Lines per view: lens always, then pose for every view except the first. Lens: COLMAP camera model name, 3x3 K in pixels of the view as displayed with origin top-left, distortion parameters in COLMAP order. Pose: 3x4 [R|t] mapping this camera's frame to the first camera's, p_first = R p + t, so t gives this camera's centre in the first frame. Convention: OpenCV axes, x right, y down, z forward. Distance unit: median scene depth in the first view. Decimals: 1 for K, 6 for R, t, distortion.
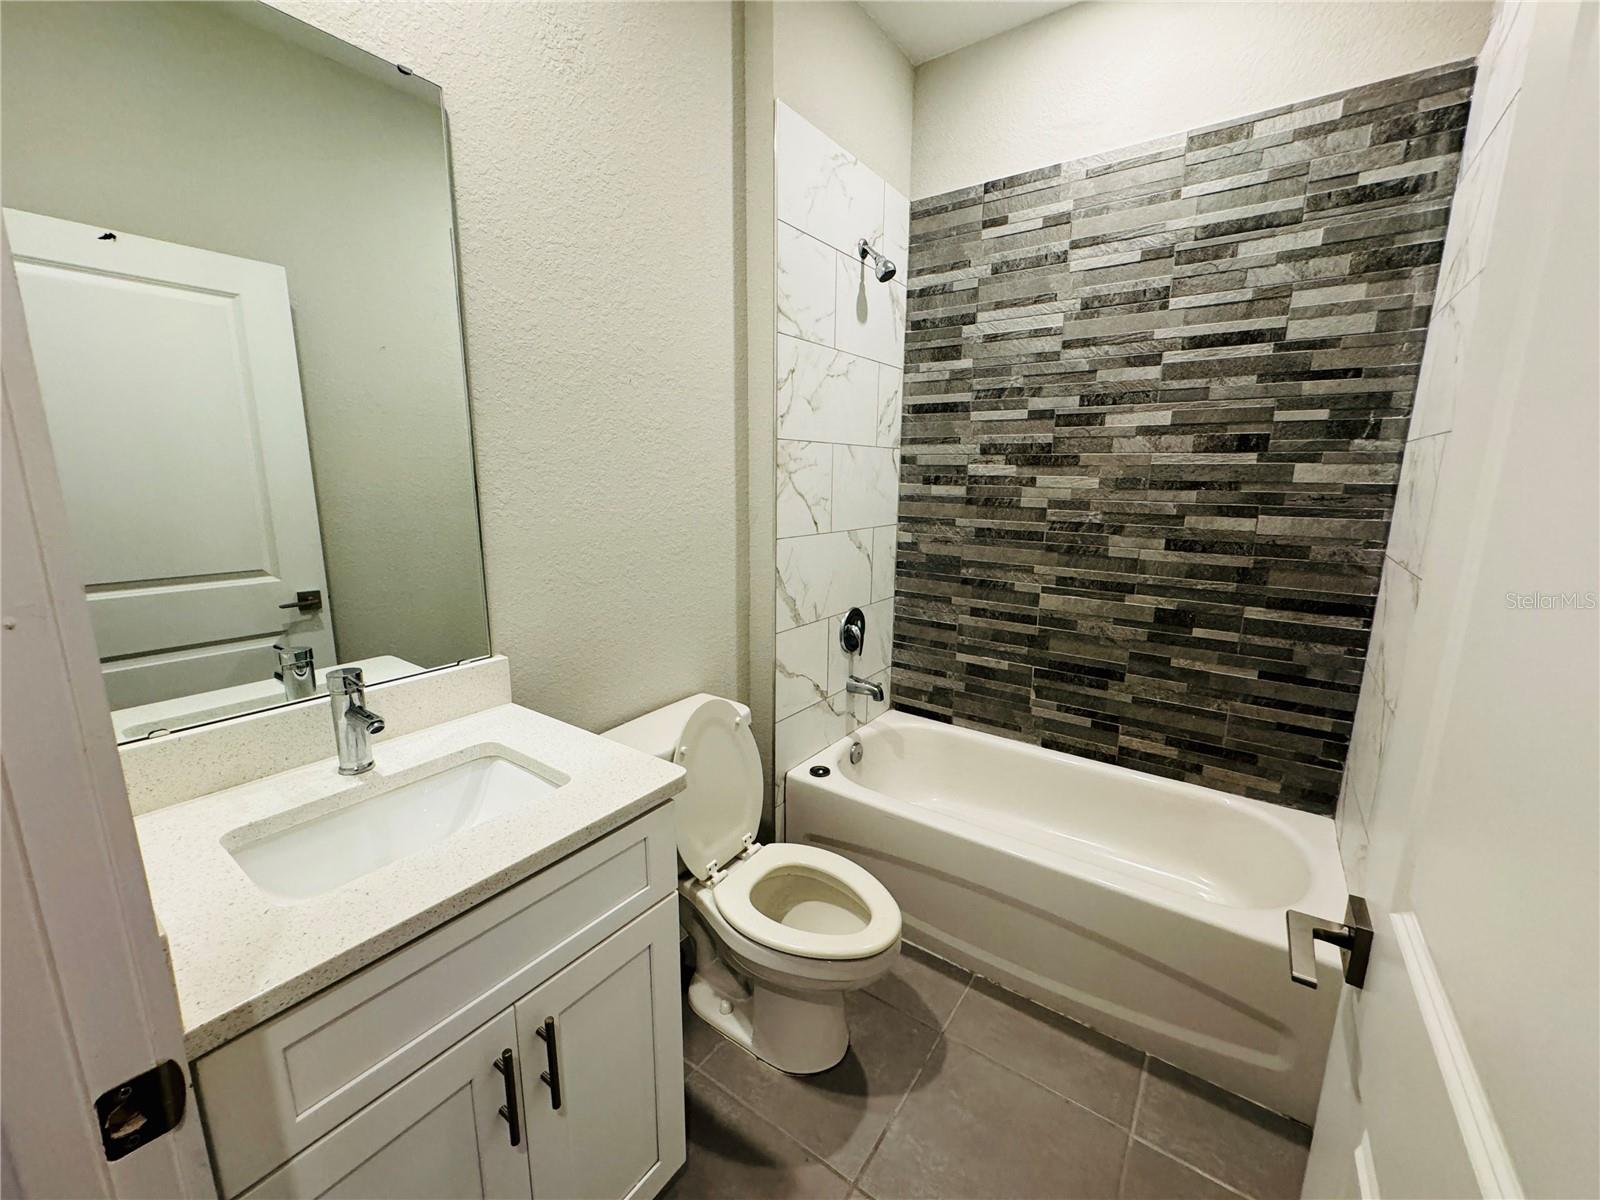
lens RADIAL K [[640.4, 0, 800.0], [0, 640.4, 600.0], [0, 0, 1]] dist [-0.002241, 0.000338]
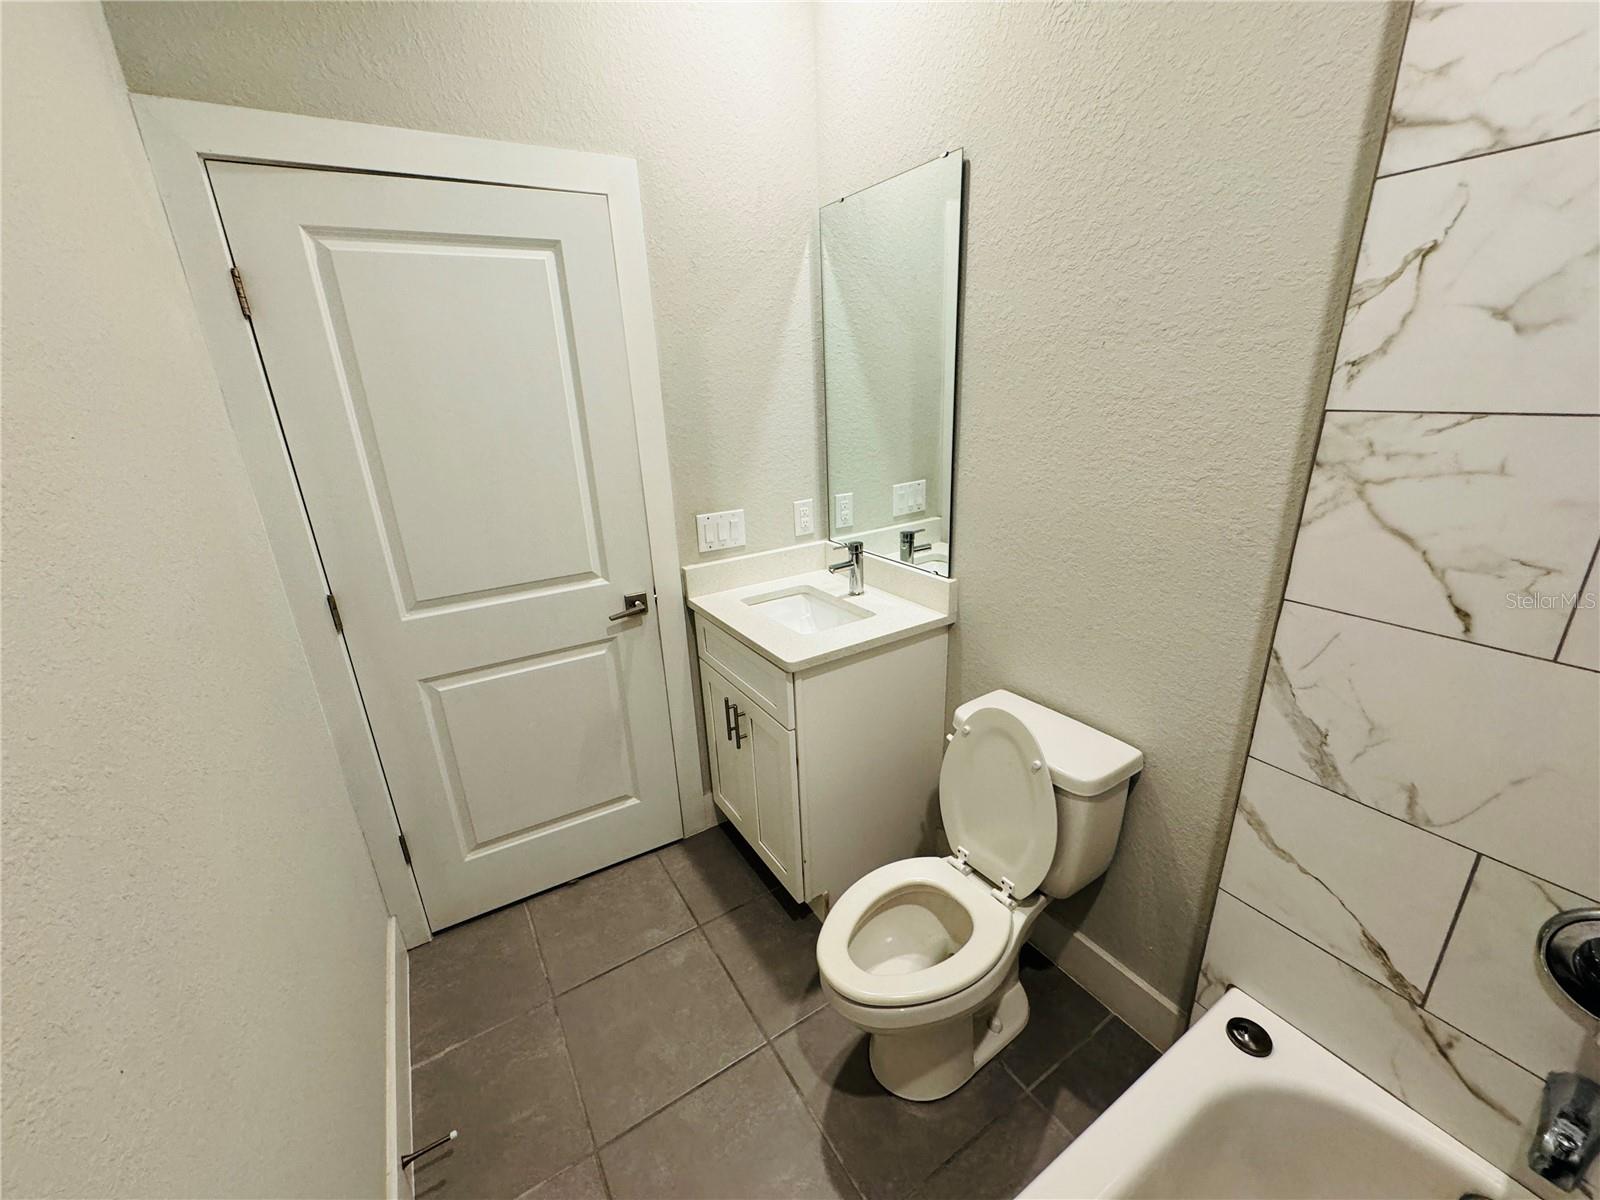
lens RADIAL K [[640.4, 0, 800.0], [0, 640.4, 600.0], [0, 0, 1]] dist [-0.002241, 0.000338]
pose [[-0.383238, 0.308370, -0.870653, 0.577455], [-0.144009, 0.911146, 0.386101, -0.239701], [0.912354, 0.273350, -0.304778, 0.781264]]
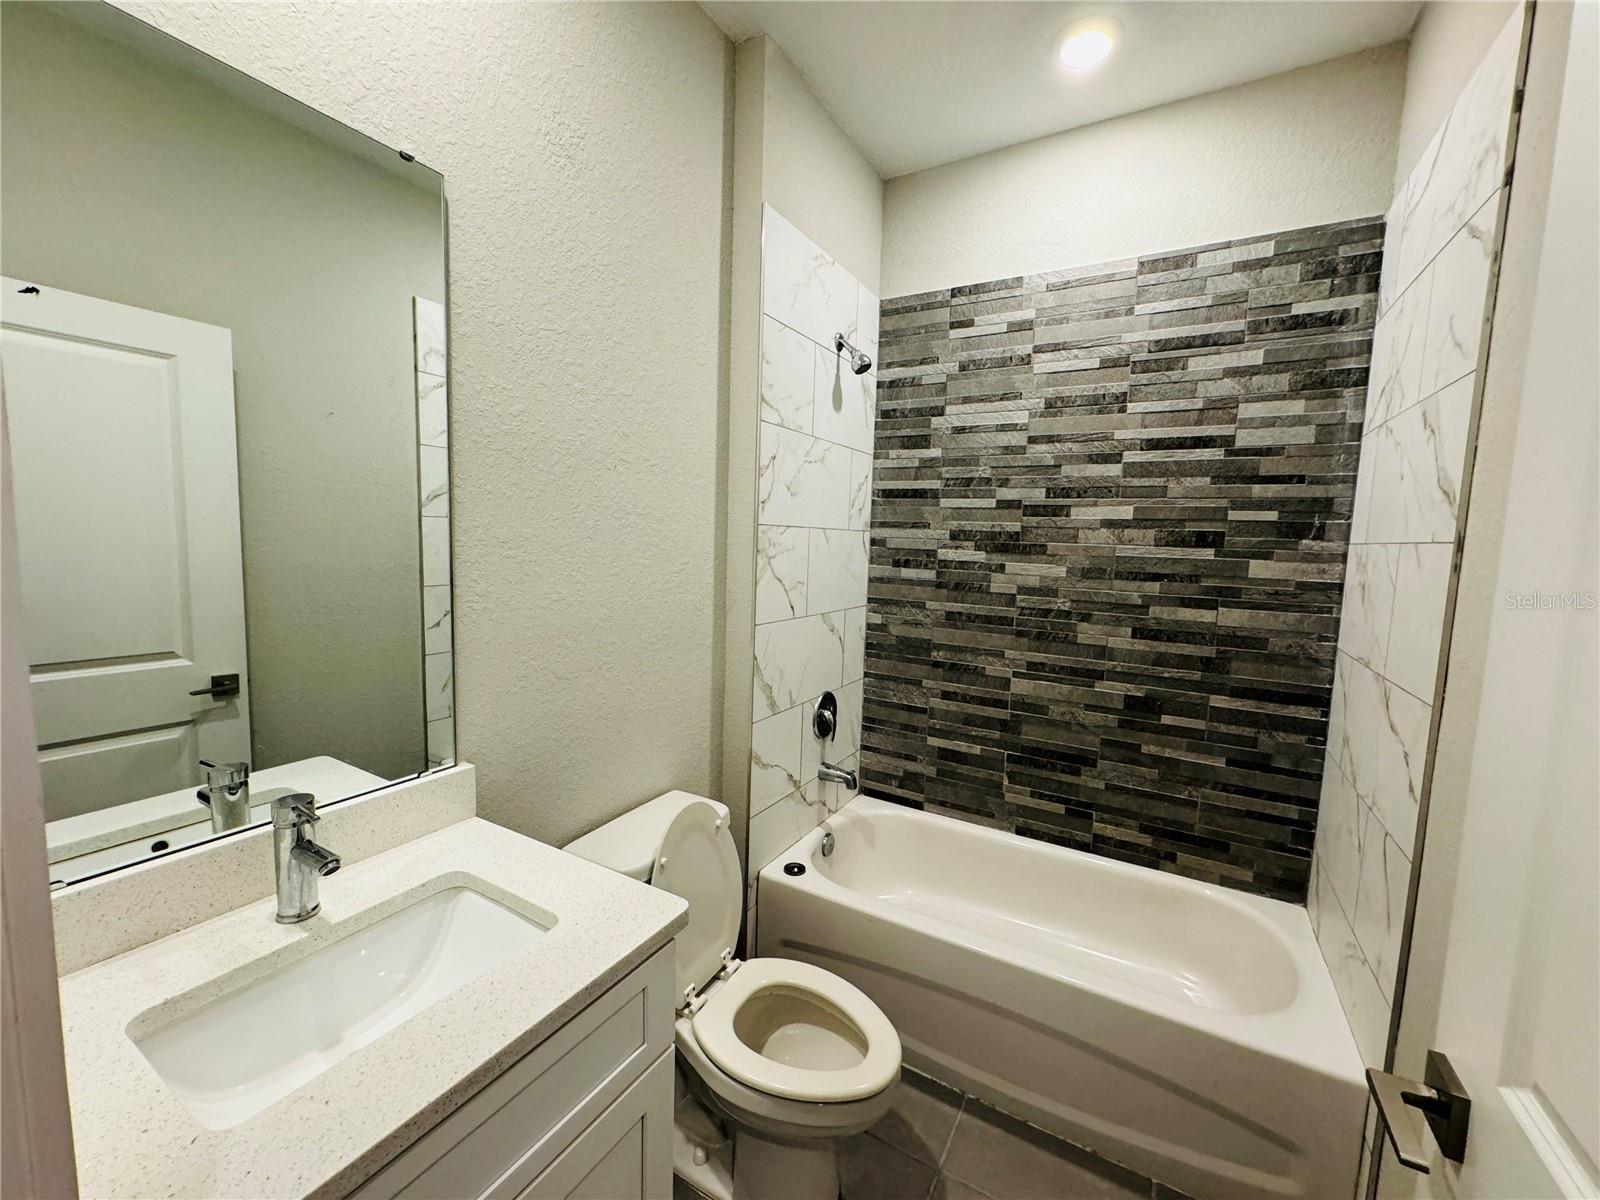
lens RADIAL K [[640.4, 0, 800.0], [0, 640.4, 600.0], [0, 0, 1]] dist [-0.002241, 0.000338]
pose [[0.995322, 0.012841, 0.095757, -0.061602], [-0.003564, 0.995334, -0.096428, -0.039455], [-0.096549, 0.095636, 0.990723, 0.027438]]
